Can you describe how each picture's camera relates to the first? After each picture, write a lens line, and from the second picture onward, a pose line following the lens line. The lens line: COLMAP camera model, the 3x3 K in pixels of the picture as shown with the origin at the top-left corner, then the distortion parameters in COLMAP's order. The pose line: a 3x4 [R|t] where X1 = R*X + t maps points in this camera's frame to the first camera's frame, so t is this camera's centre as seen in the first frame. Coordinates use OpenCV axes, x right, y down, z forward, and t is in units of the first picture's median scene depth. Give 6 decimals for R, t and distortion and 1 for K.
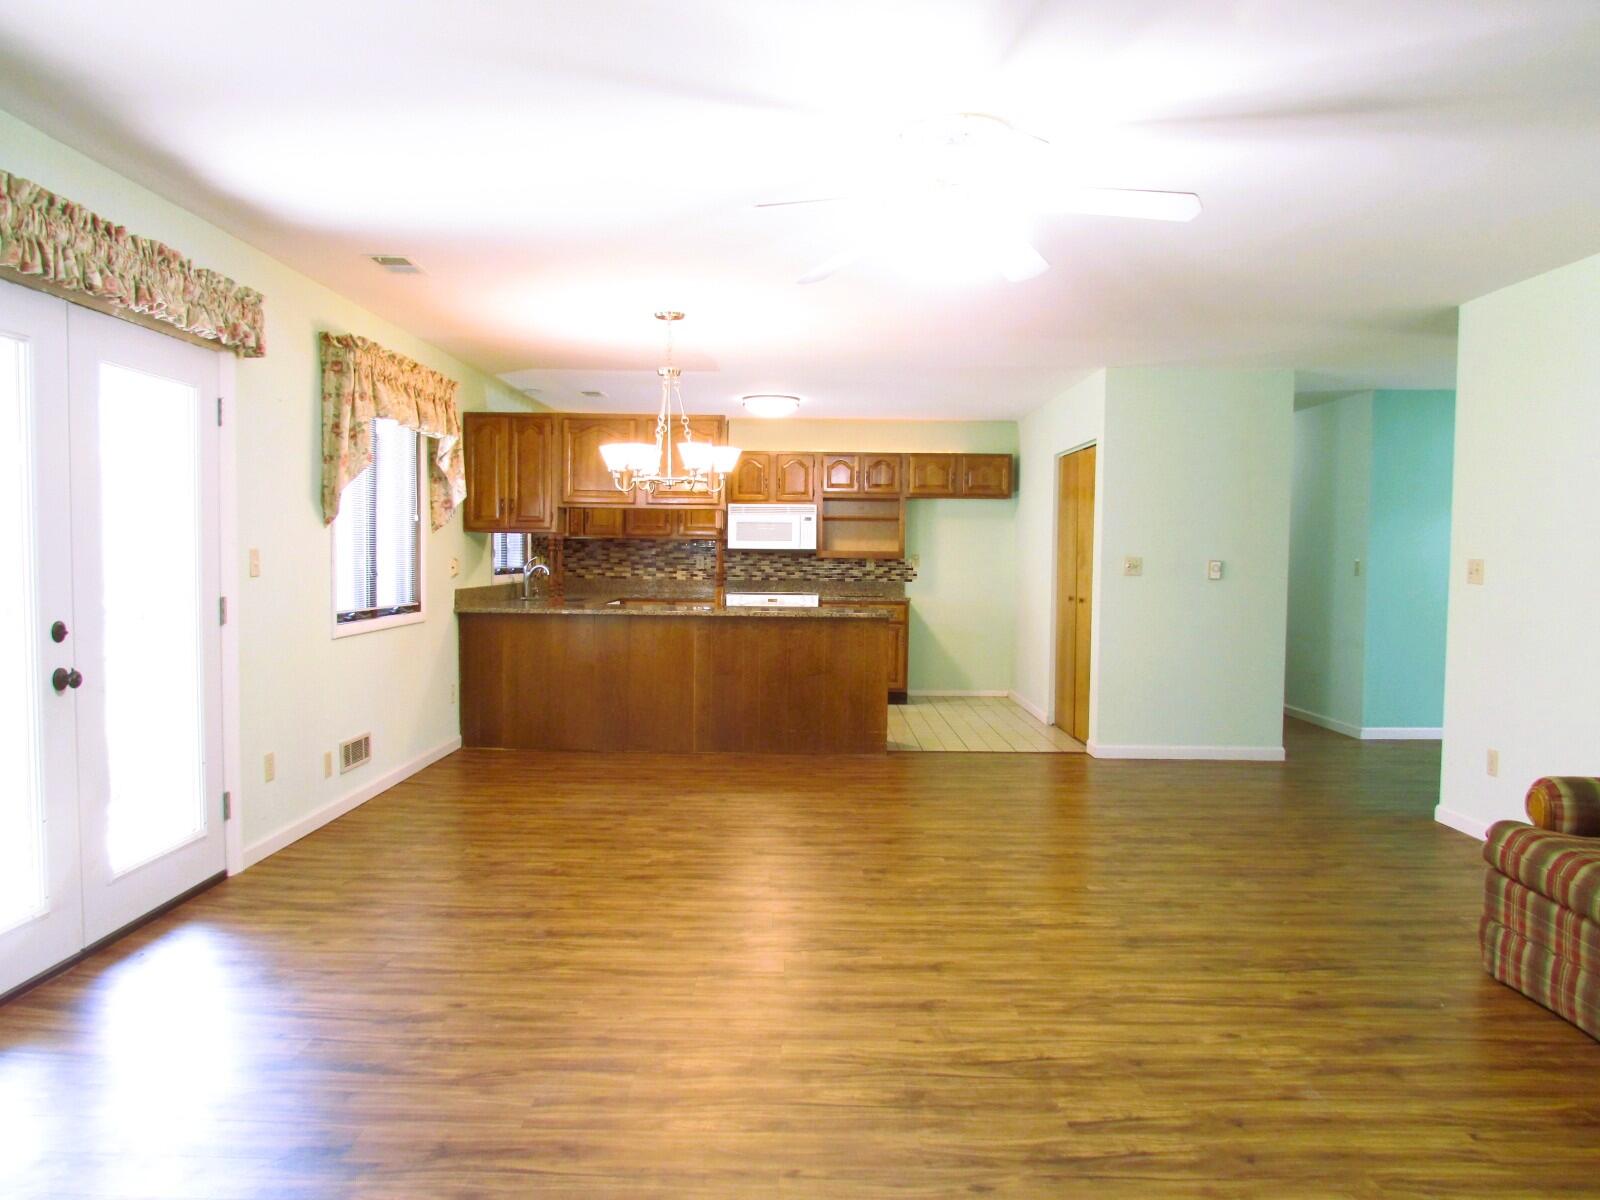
lens RADIAL K [[1135.0, 0, 797.9], [0, 1135.0, 606.8], [0, 0, 1]] dist [-0.034282, 0.010617]
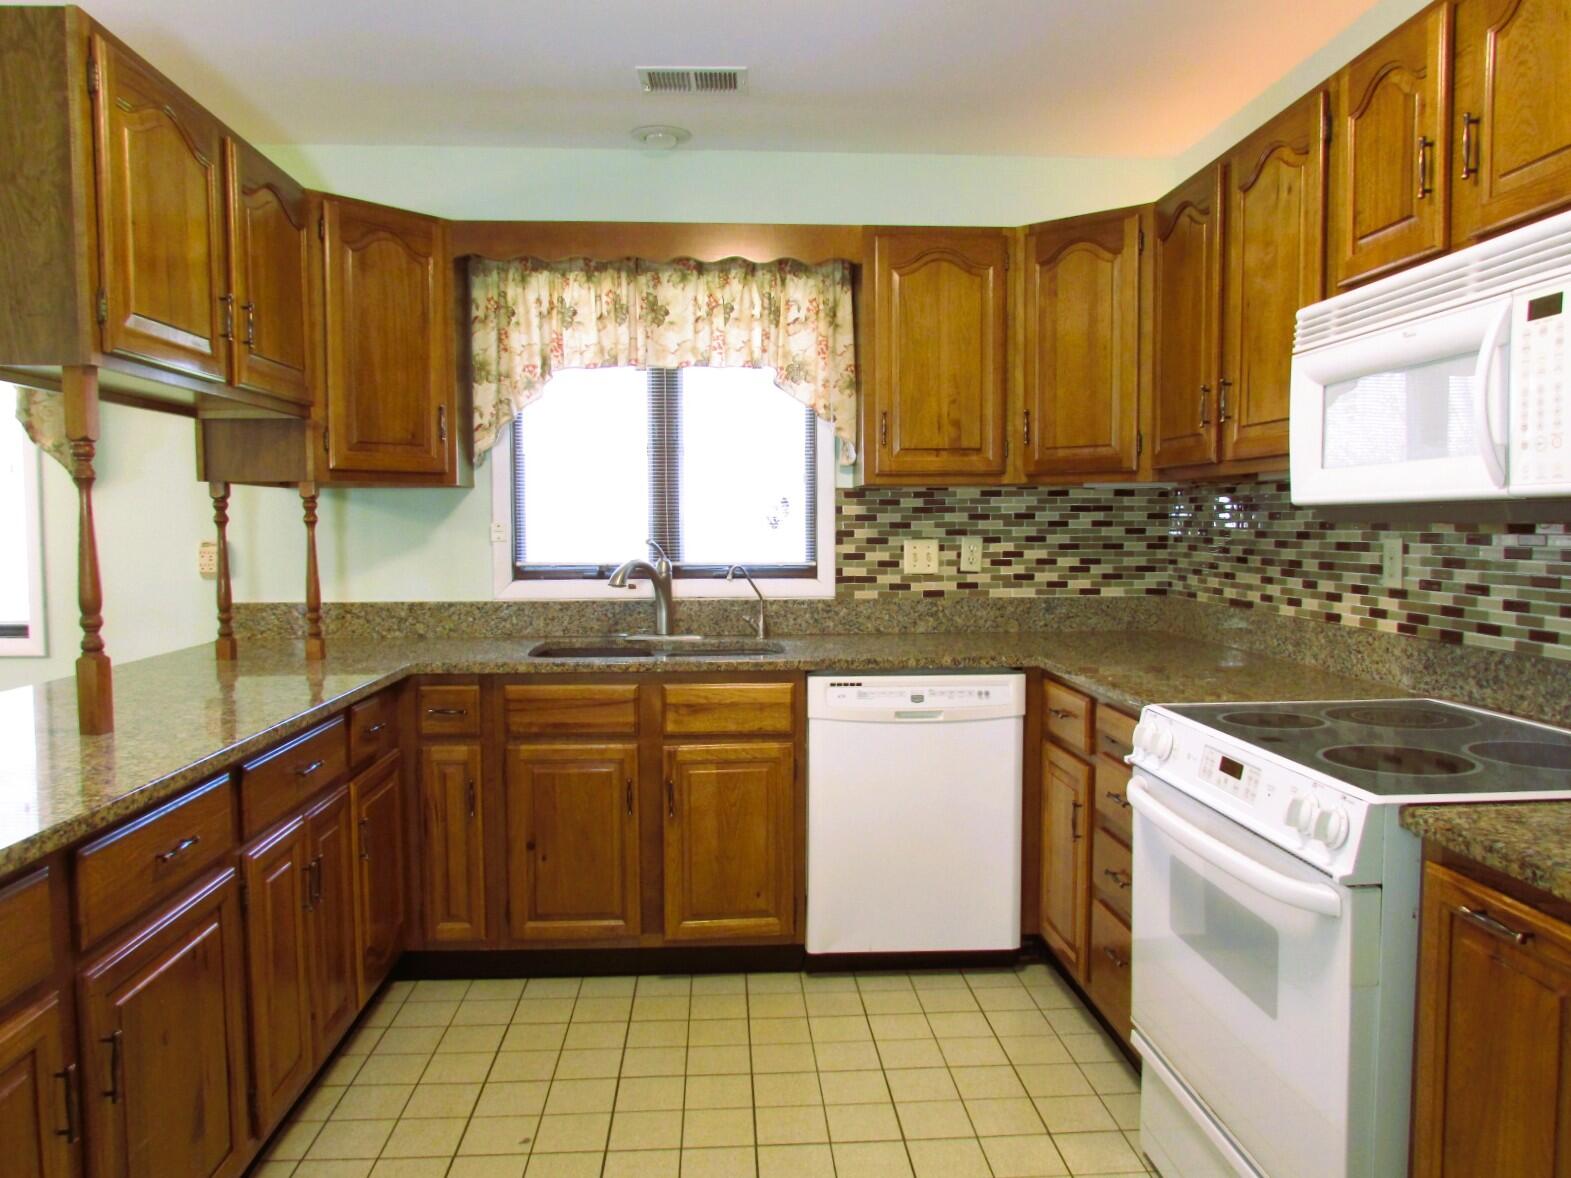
lens RADIAL K [[1135.8, 0, 785.1], [0, 1135.8, 594.9], [0, 0, 1]] dist [-0.025935, 0.000473]
pose [[0.069964, 0.051642, -0.996212, 0.275791], [-0.044602, 0.997822, 0.048593, -0.069139], [0.996552, 0.041033, 0.072115, 1.531962]]
